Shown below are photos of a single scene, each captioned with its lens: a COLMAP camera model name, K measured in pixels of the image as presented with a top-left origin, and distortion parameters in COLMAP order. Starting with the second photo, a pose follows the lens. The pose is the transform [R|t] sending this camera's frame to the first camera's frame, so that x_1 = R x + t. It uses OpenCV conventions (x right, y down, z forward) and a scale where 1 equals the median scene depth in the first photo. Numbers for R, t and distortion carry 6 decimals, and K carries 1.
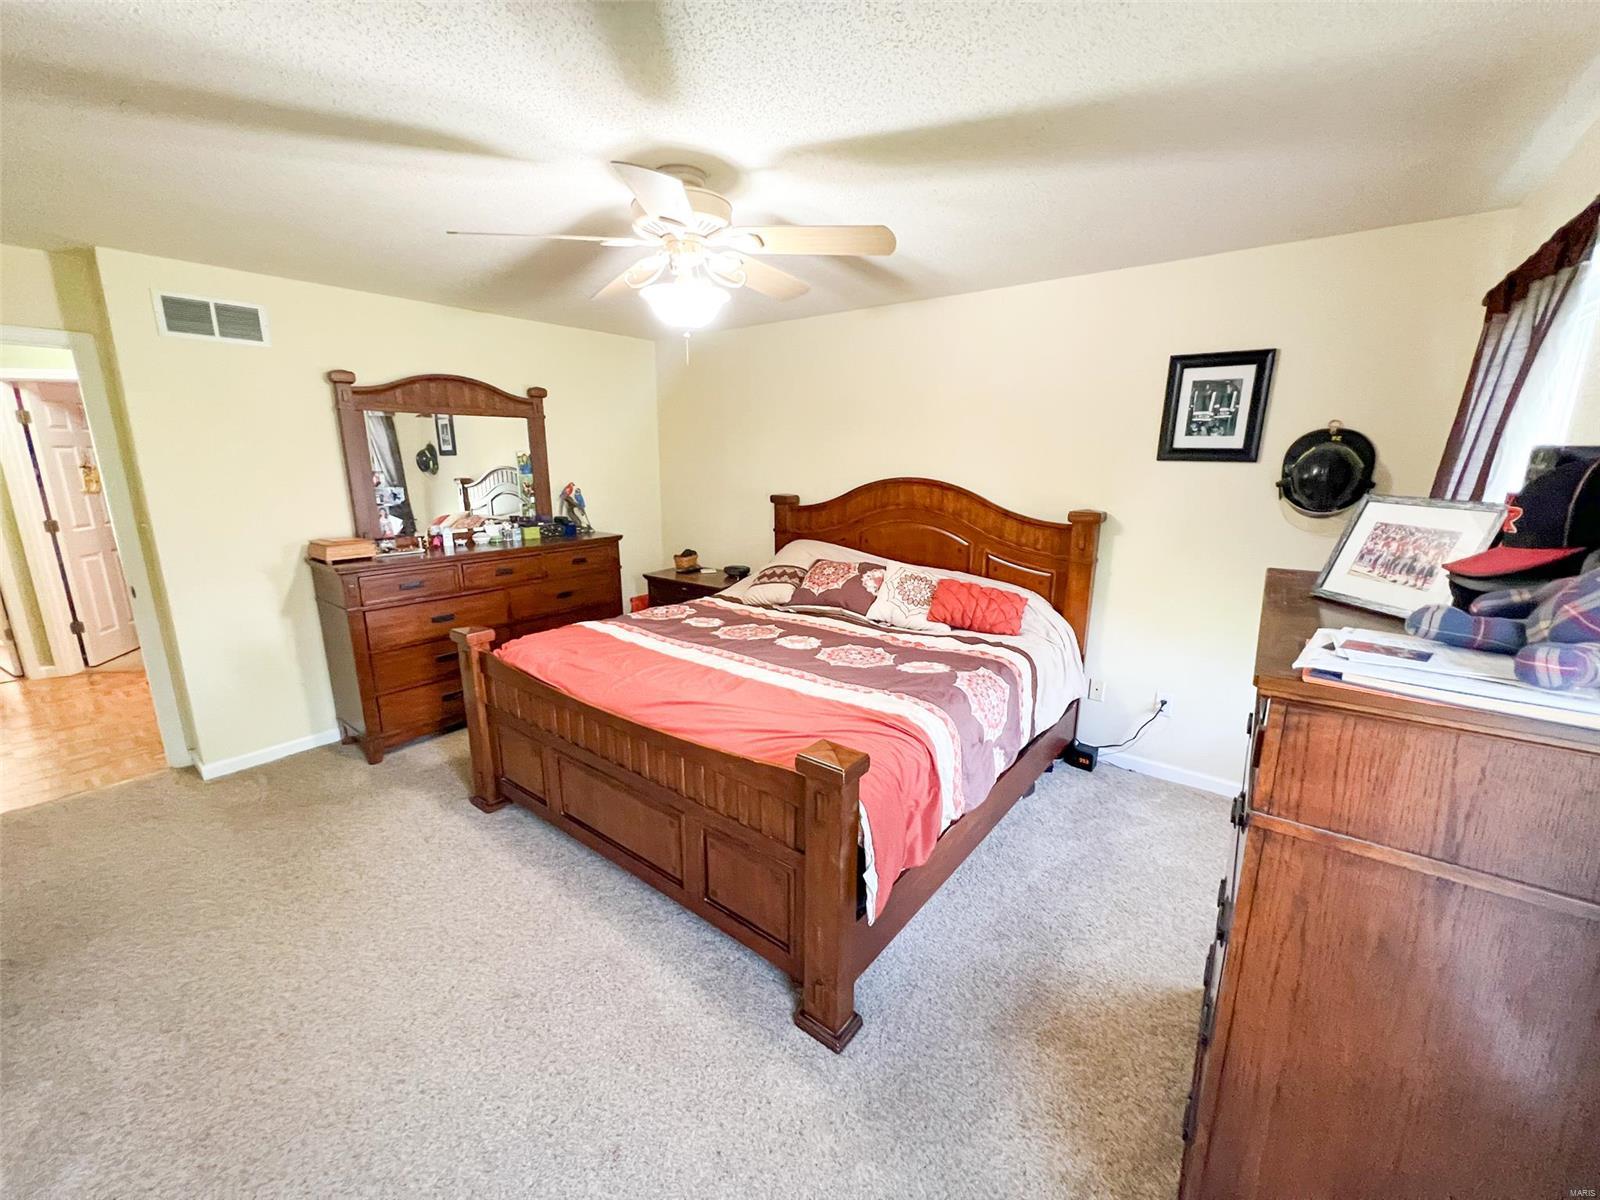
lens RADIAL K [[646.1, 0, 800.0], [0, 646.1, 600.0], [0, 0, 1]] dist [-0.000514, 0.000052]
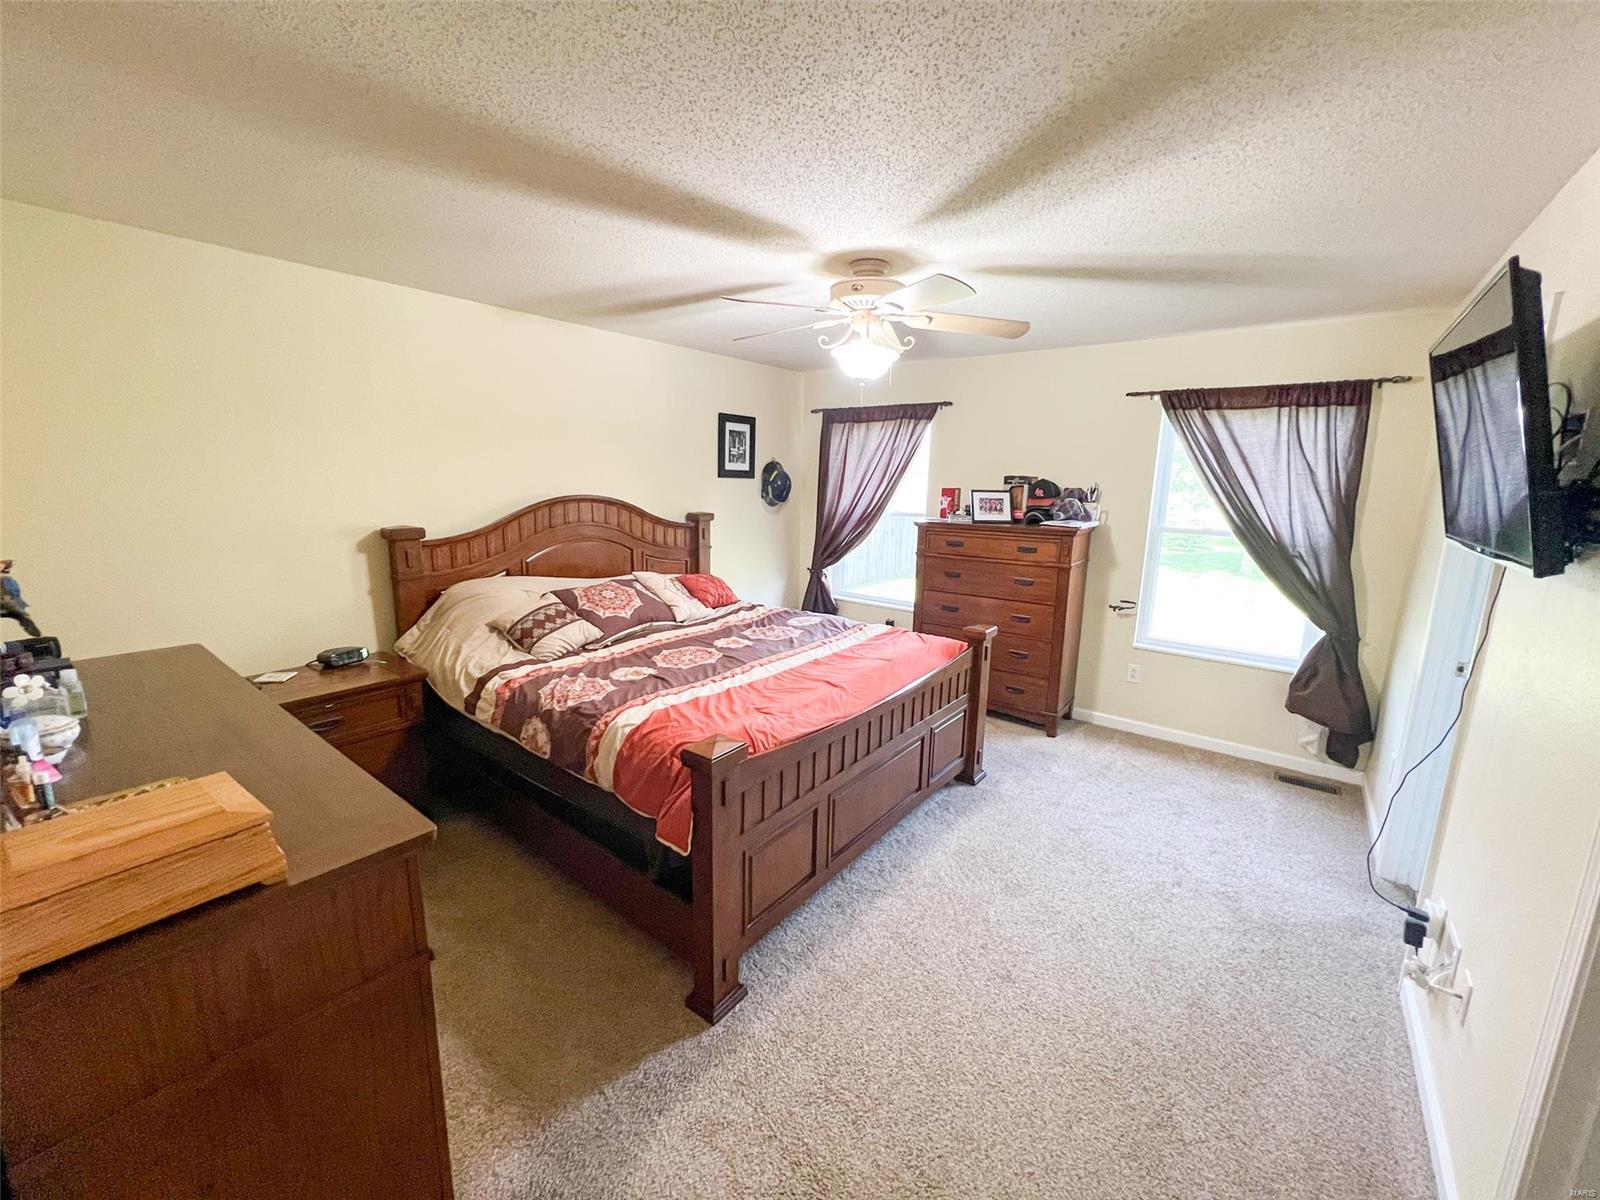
lens RADIAL K [[646.1, 0, 800.0], [0, 646.1, 600.0], [0, 0, 1]] dist [-0.000514, 0.000052]
pose [[-0.005536, -0.195186, 0.980751, -1.056517], [0.207982, 0.959094, 0.192050, -0.190798], [-0.978117, 0.205042, 0.035286, 0.812720]]
